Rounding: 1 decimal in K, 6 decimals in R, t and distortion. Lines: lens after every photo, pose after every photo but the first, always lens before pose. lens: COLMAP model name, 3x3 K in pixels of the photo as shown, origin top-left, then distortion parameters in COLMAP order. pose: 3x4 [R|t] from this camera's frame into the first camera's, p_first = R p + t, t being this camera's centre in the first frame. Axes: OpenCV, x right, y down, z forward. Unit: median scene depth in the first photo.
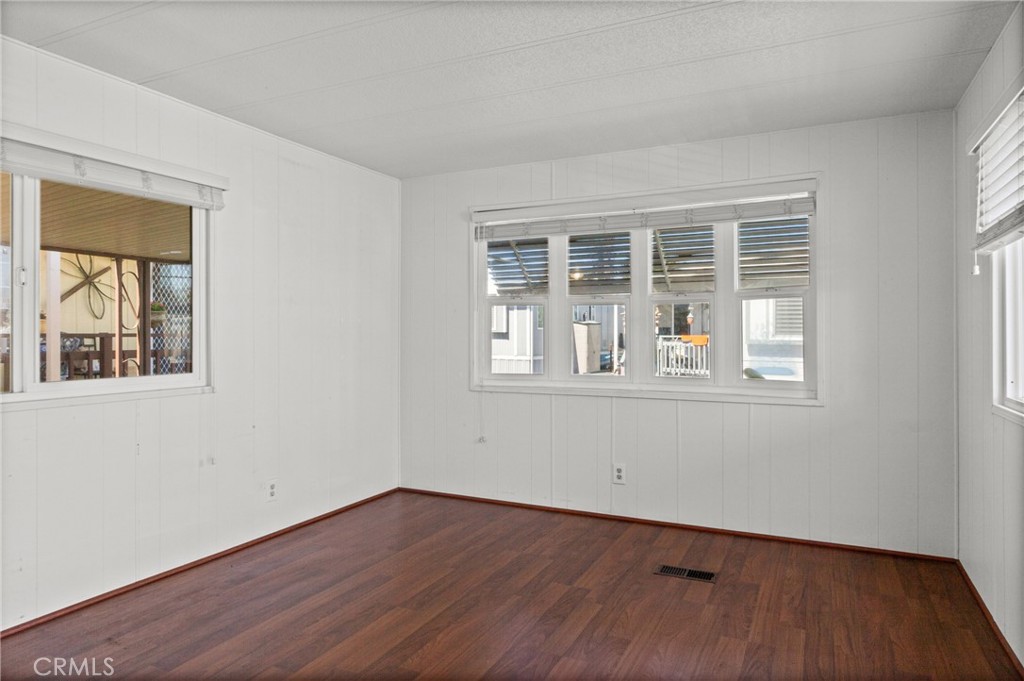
lens RADIAL K [[653.8, 0, 513.0], [0, 653.8, 332.2], [0, 0, 1]] dist [-0.000736, 0.000688]
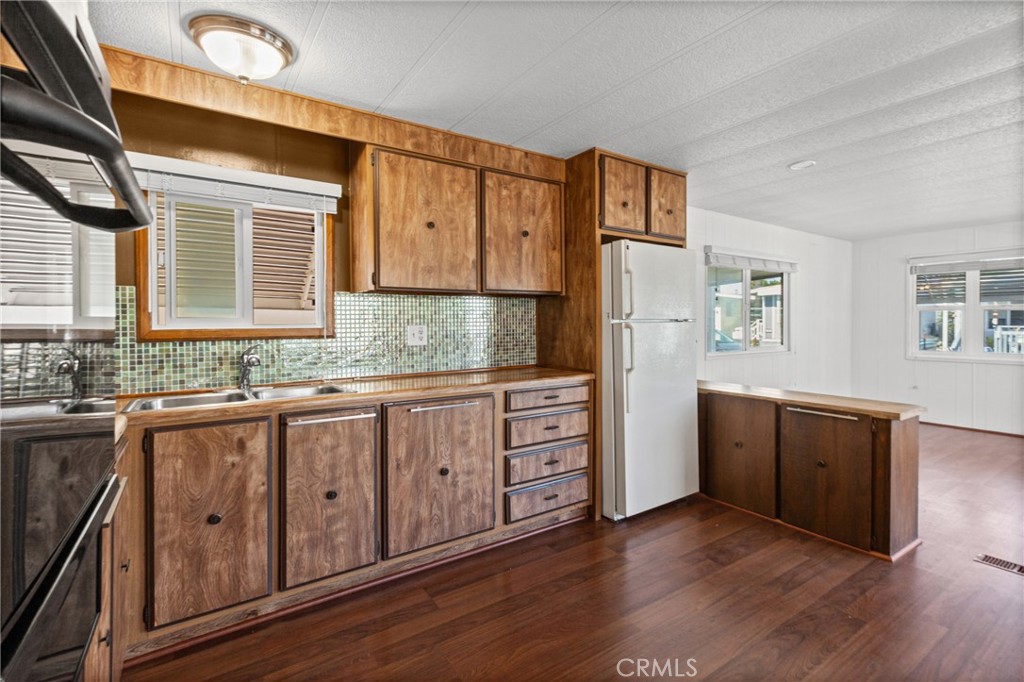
lens RADIAL K [[480.8, 0, 525.8], [0, 480.8, 322.9], [0, 0, 1]] dist [0.003840, 0.001144]
pose [[0.861550, -0.005629, -0.507641, -0.291117], [0.005031, 0.999984, -0.002550, -0.010940], [0.507648, -0.000357, 0.861565, -0.644370]]
